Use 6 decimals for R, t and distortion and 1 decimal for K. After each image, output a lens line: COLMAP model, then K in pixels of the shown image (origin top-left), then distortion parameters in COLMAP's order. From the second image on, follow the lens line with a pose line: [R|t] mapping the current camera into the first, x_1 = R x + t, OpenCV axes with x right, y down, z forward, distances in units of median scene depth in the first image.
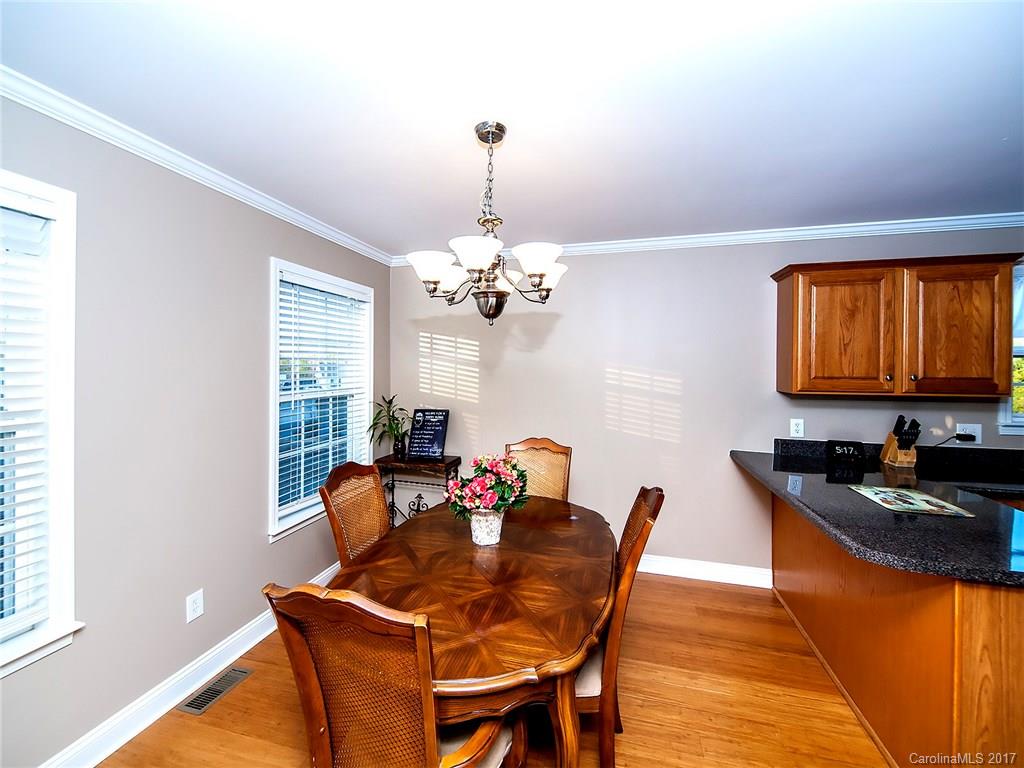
lens RADIAL K [[427.1, 0, 505.2], [0, 427.1, 370.2], [0, 0, 1]] dist [0.002976, -0.004590]
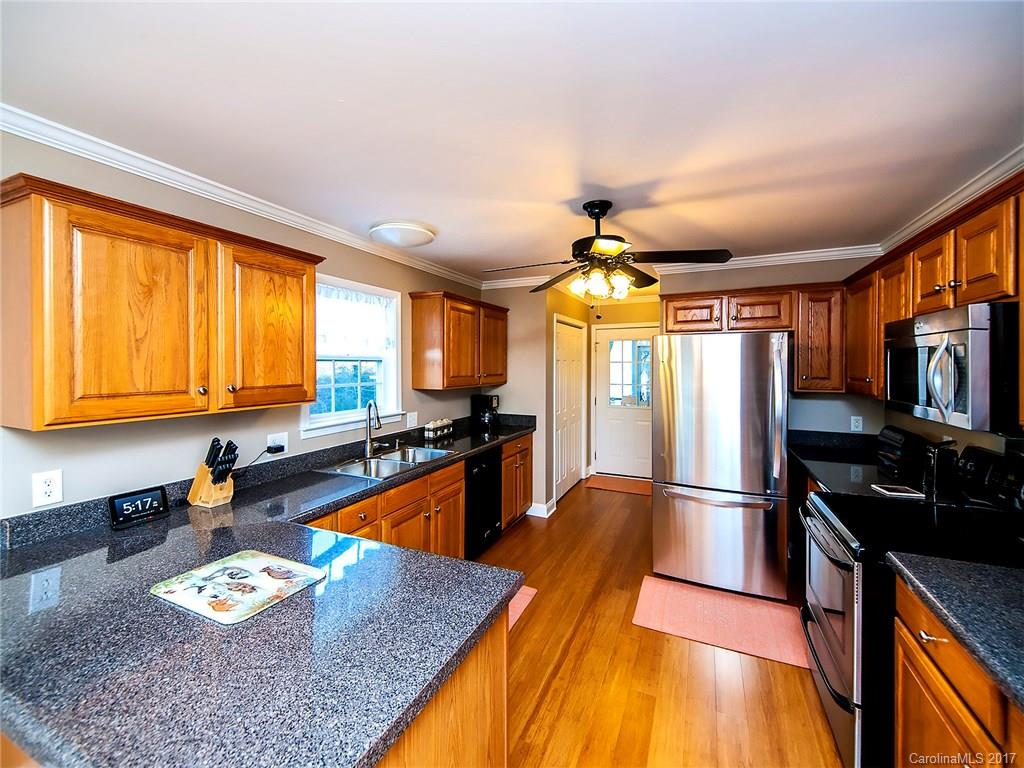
lens RADIAL K [[427.1, 0, 512.4], [0, 427.1, 366.9], [0, 0, 1]] dist [0.002976, -0.004590]
pose [[0.160752, -0.010834, 0.986935, 0.277787], [0.006517, 0.999930, 0.009915, -0.024516], [-0.986973, 0.004838, 0.160811, 0.371984]]
